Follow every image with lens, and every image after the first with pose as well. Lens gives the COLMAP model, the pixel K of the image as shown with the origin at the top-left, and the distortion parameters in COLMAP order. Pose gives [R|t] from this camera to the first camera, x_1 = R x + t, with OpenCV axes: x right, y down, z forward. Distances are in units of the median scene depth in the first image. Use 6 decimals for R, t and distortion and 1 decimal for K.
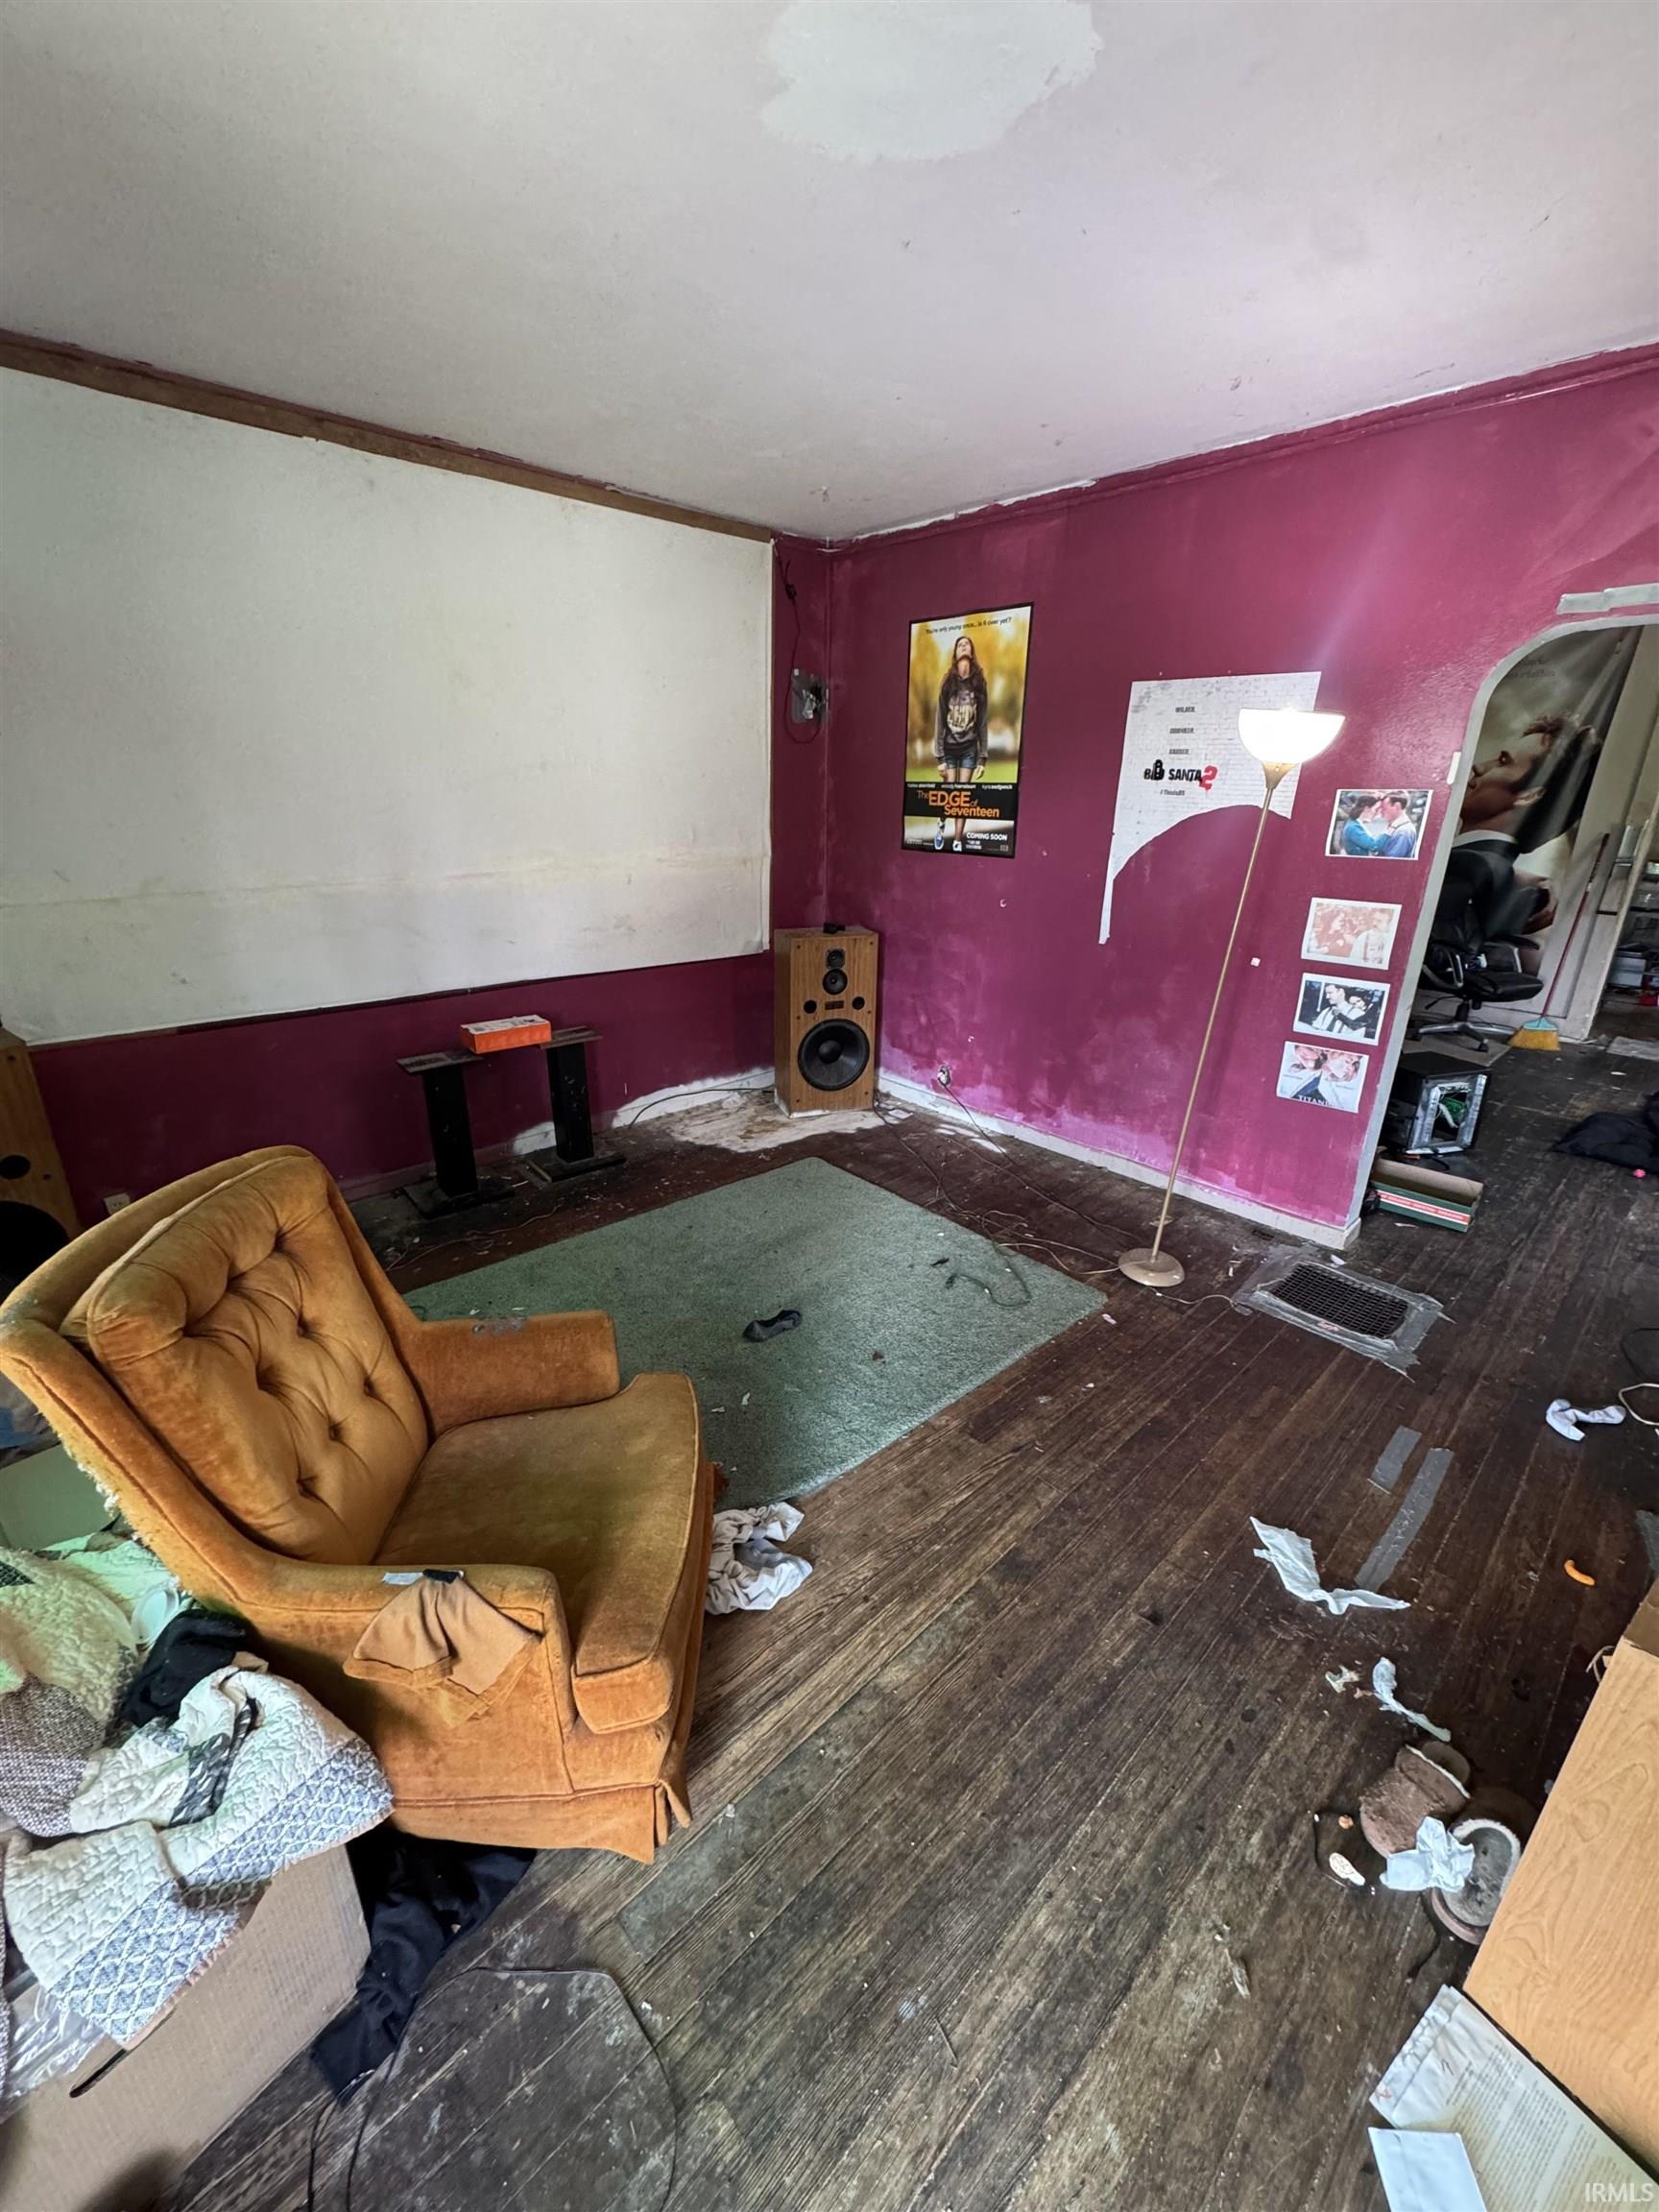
lens RADIAL K [[888.7, 0, 832.1], [0, 888.7, 1108.0], [0, 0, 1]] dist [-0.001704, -0.000075]
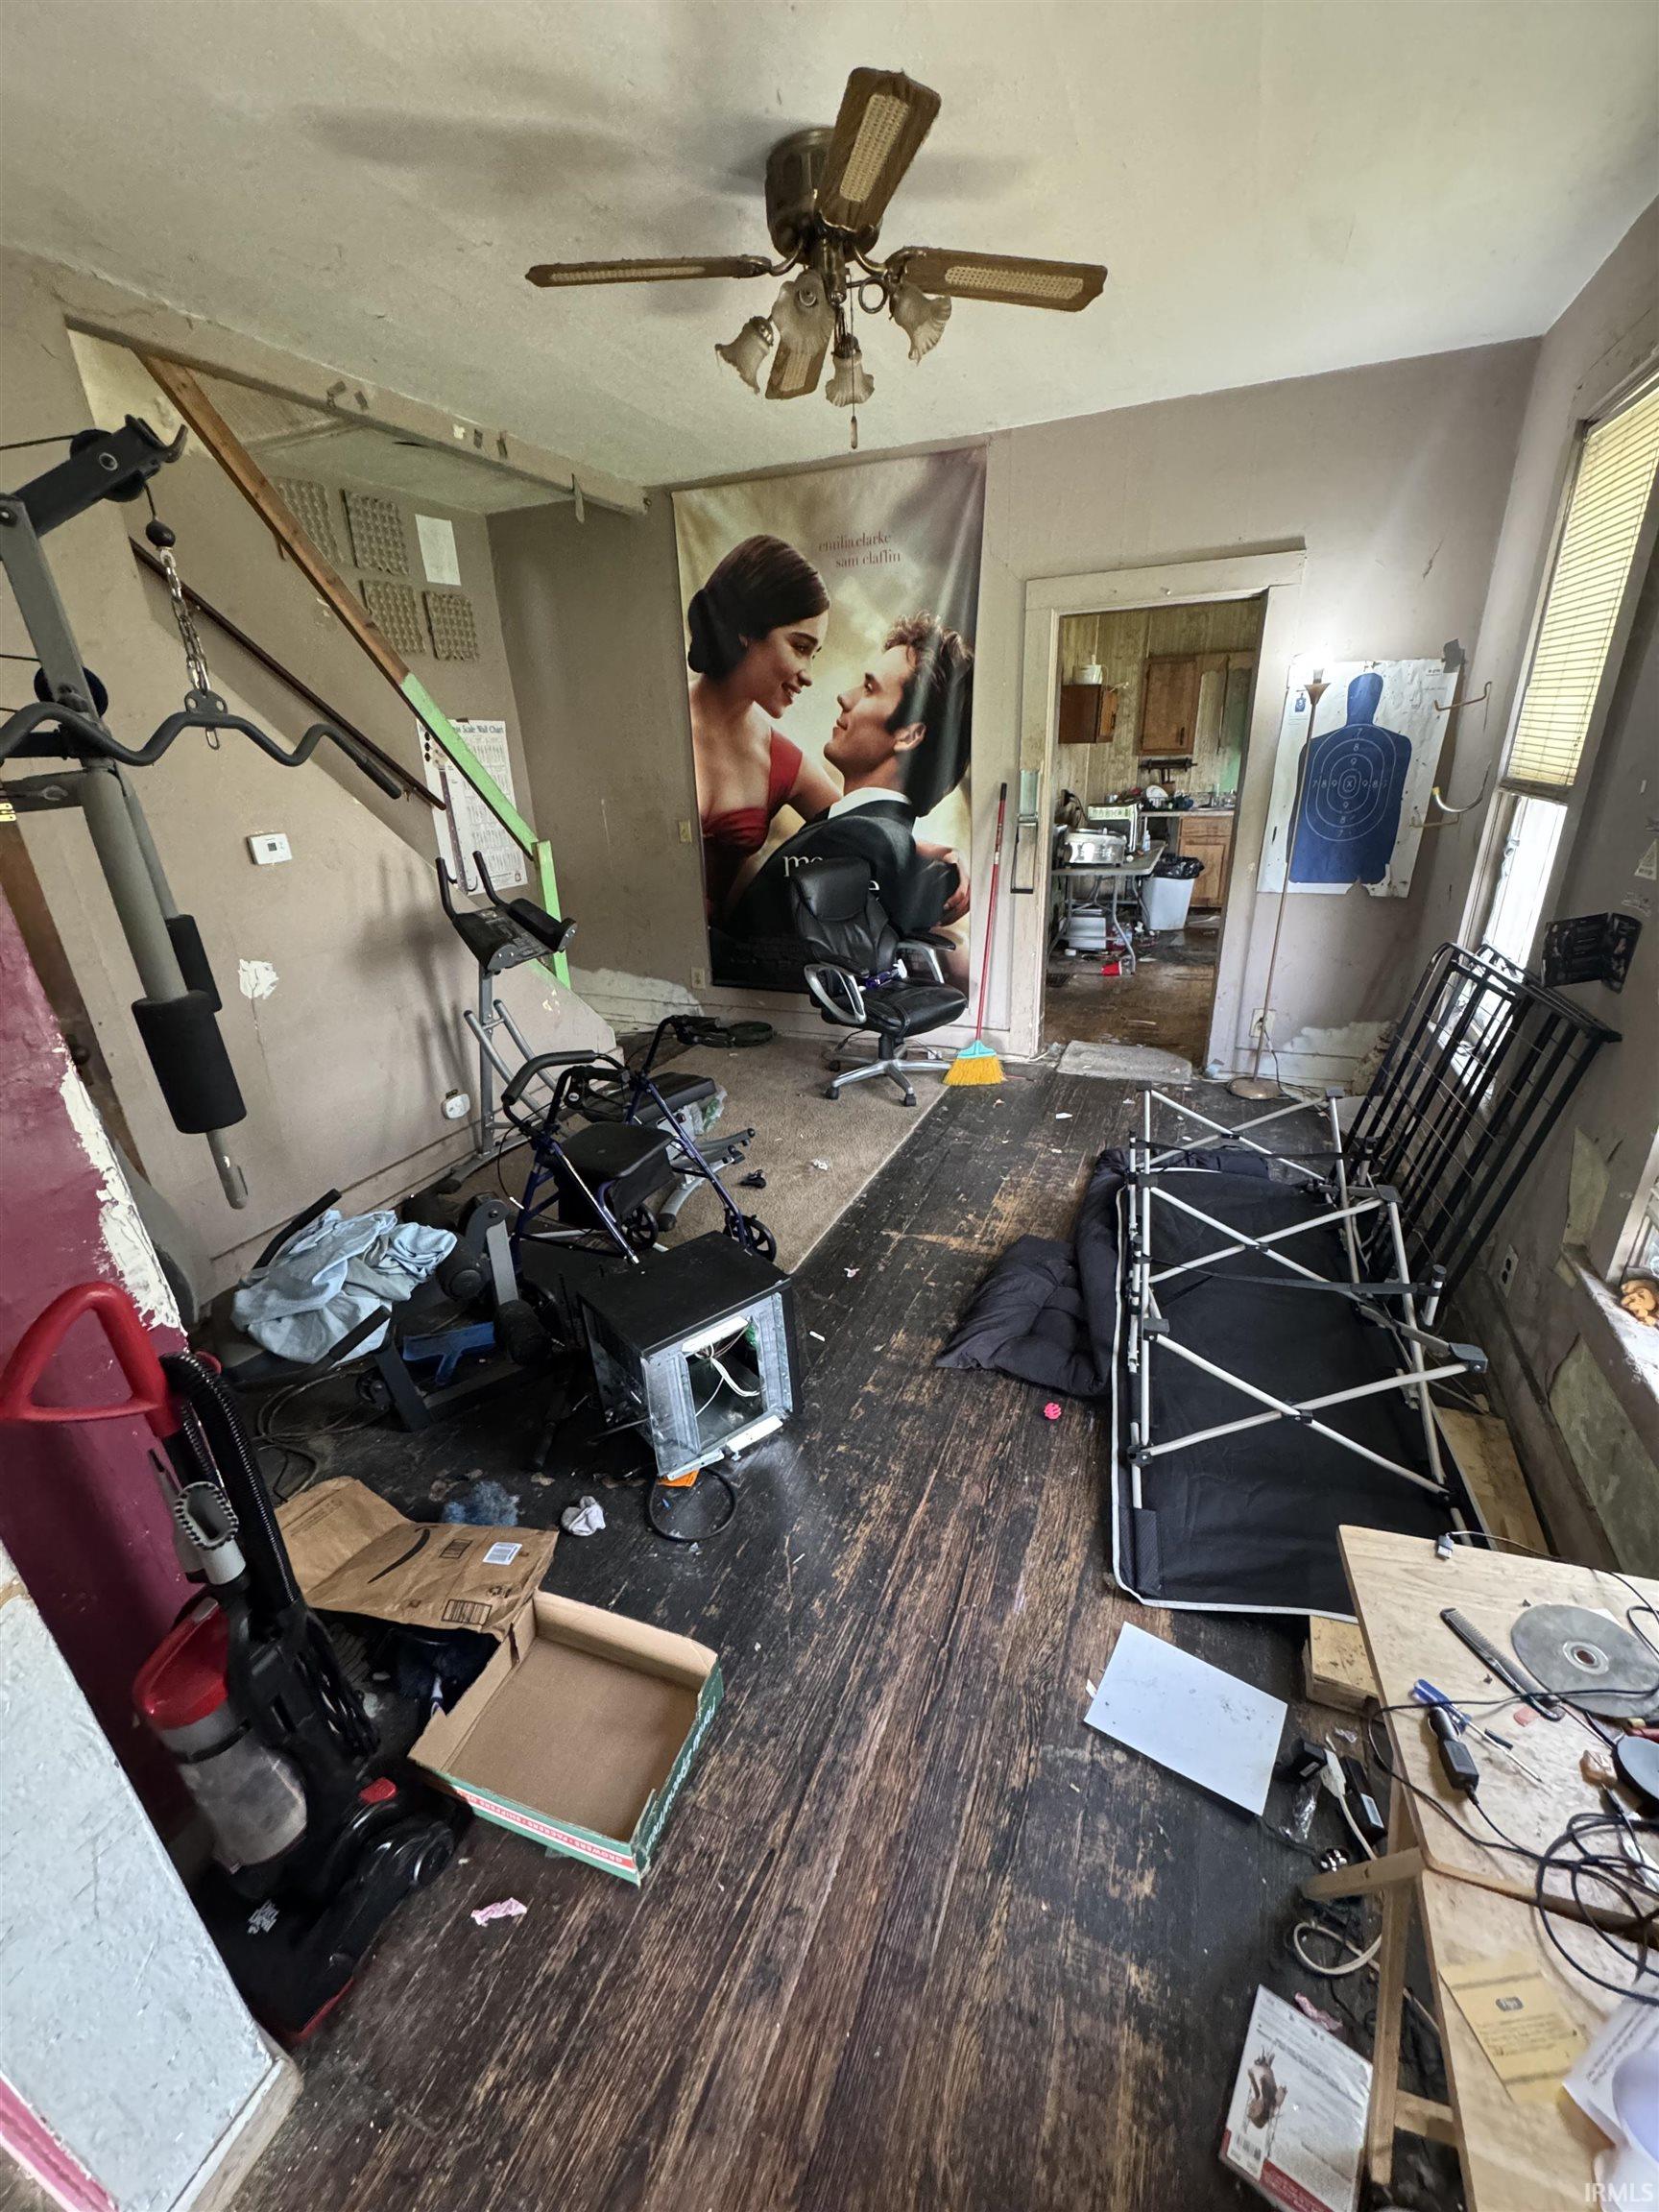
lens RADIAL K [[888.7, 0, 828.9], [0, 888.7, 1107.3], [0, 0, 1]] dist [-0.001704, -0.000075]
pose [[0.917677, -0.195469, 0.345920, 0.426698], [0.183070, 0.980710, 0.068511, -0.121277], [-0.352639, 0.000457, 0.935759, 0.359657]]
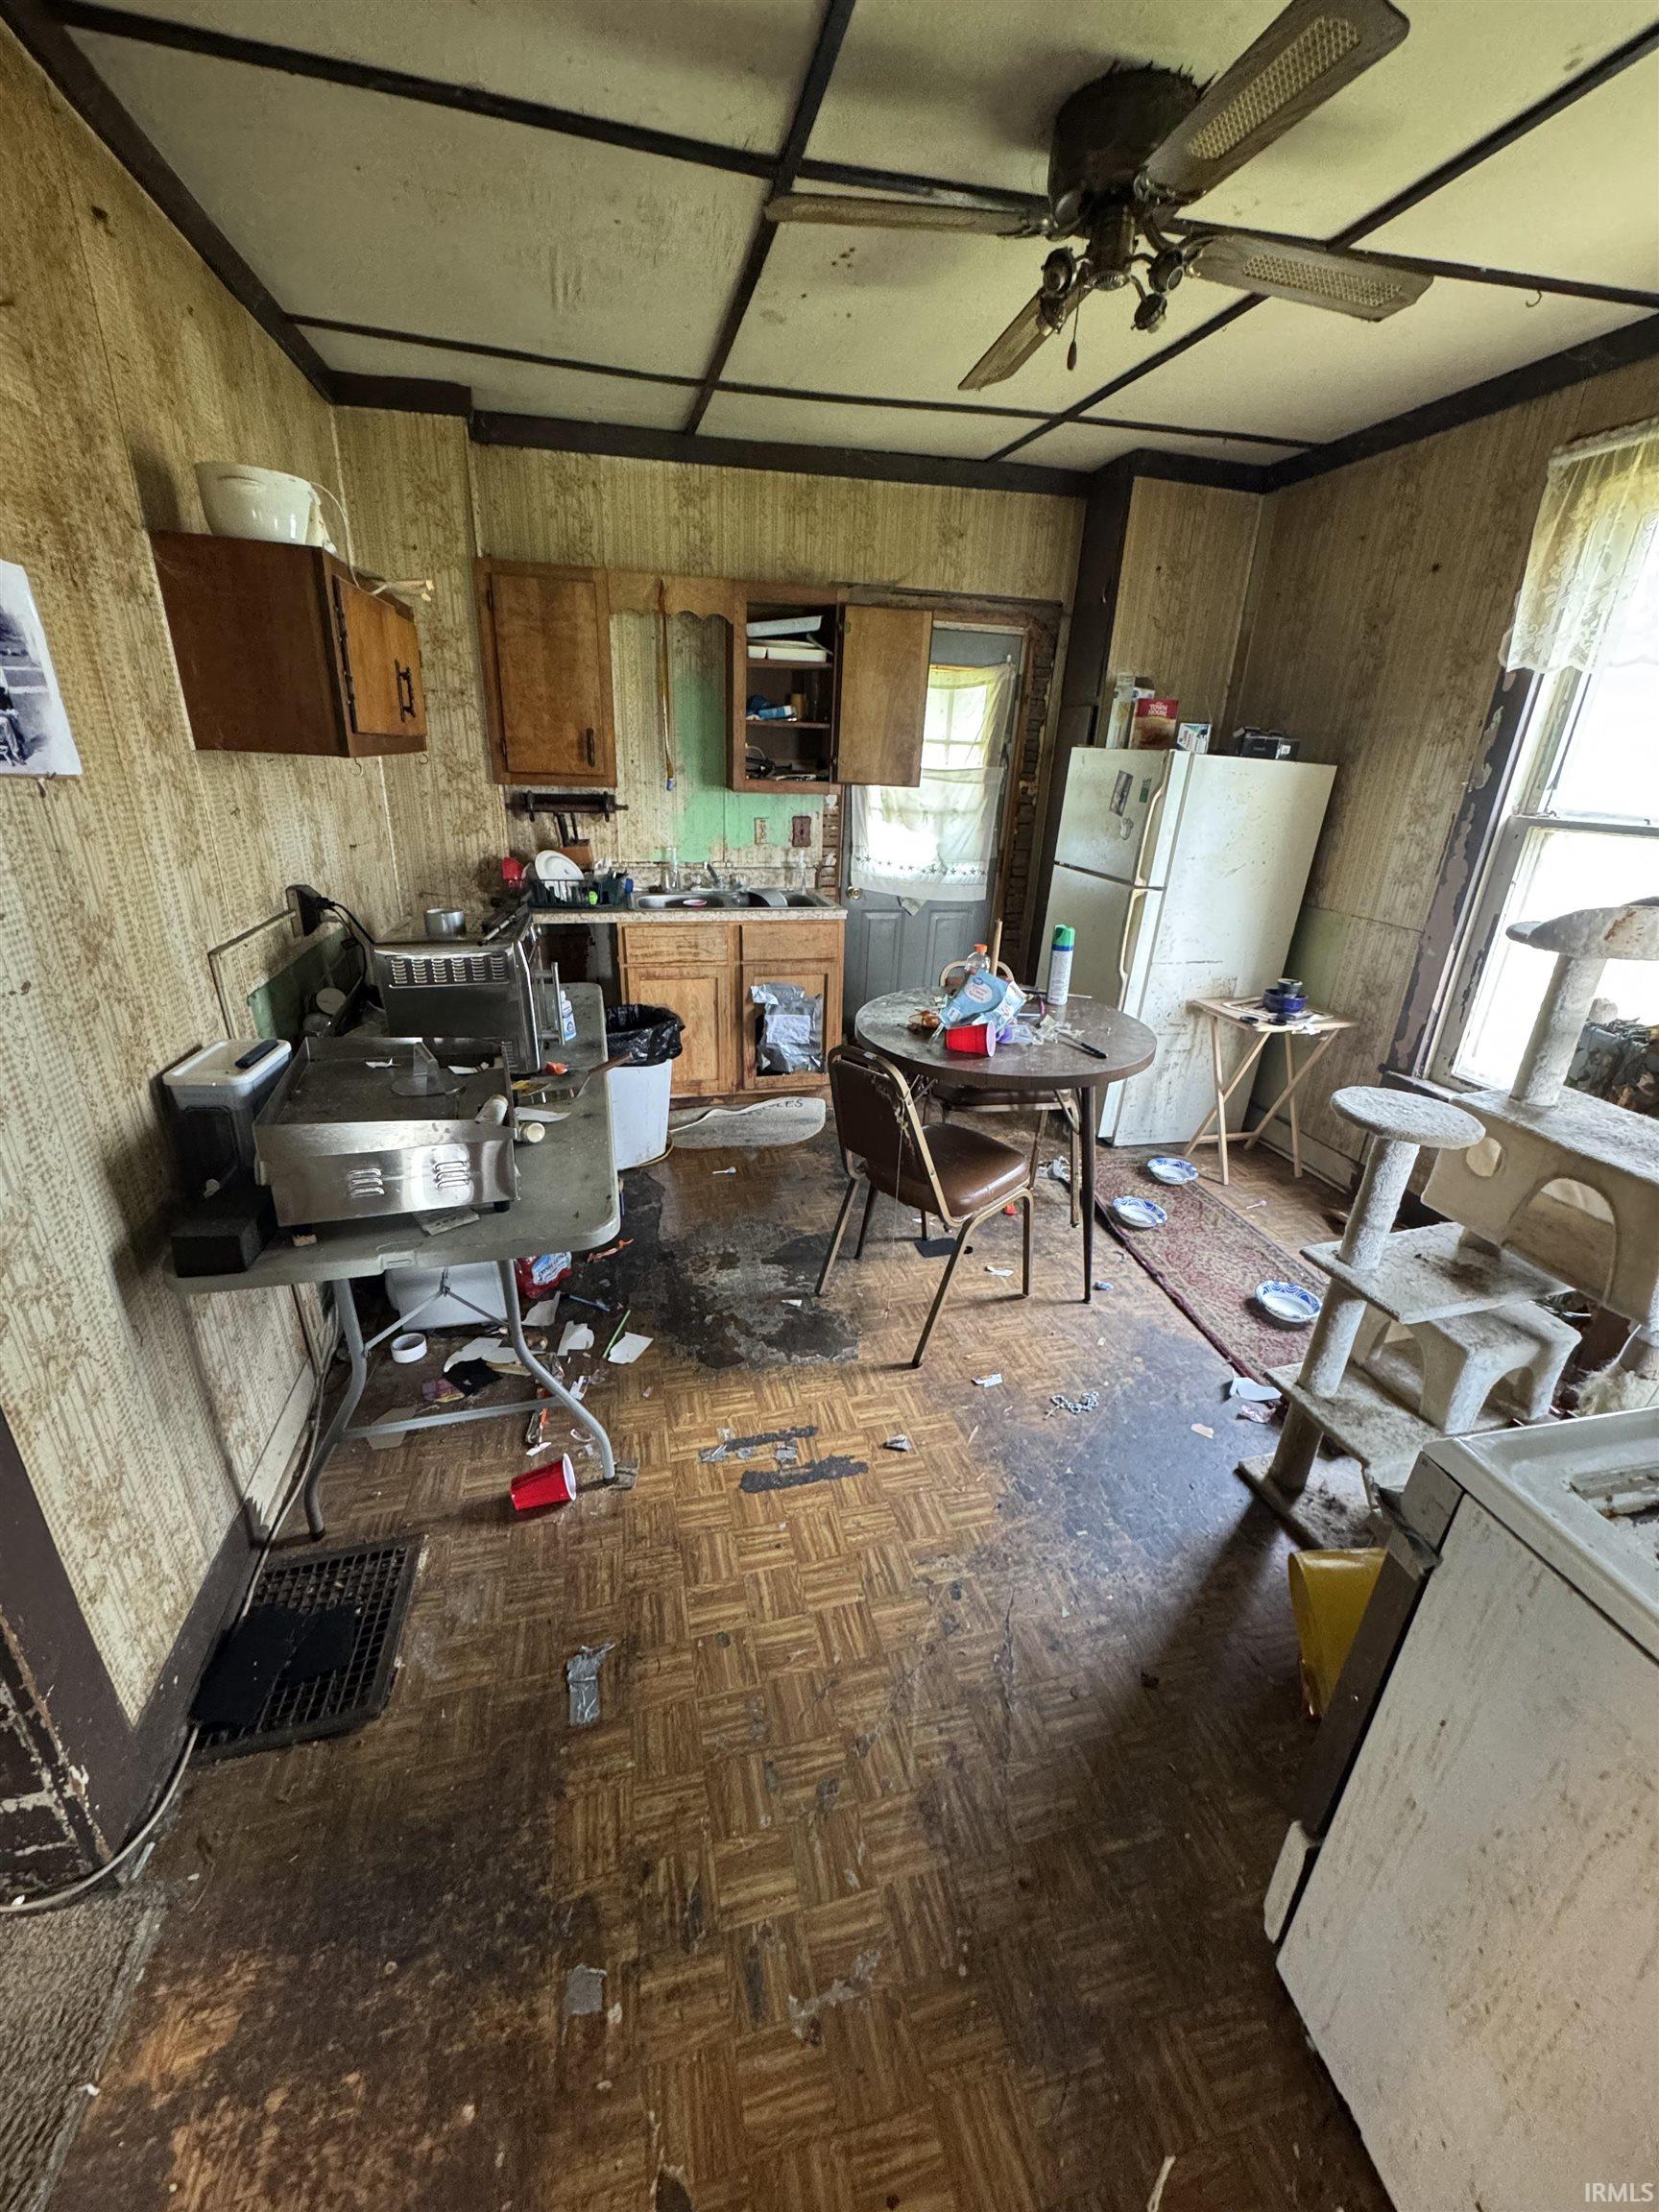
lens RADIAL K [[888.7, 0, 836.0], [0, 888.7, 1101.7], [0, 0, 1]] dist [-0.001704, -0.000075]
pose [[0.494427, -0.323278, 0.806866, 0.723207], [0.269663, 0.939513, 0.211181, -0.232312], [-0.826331, 0.113168, 0.551697, 0.678703]]
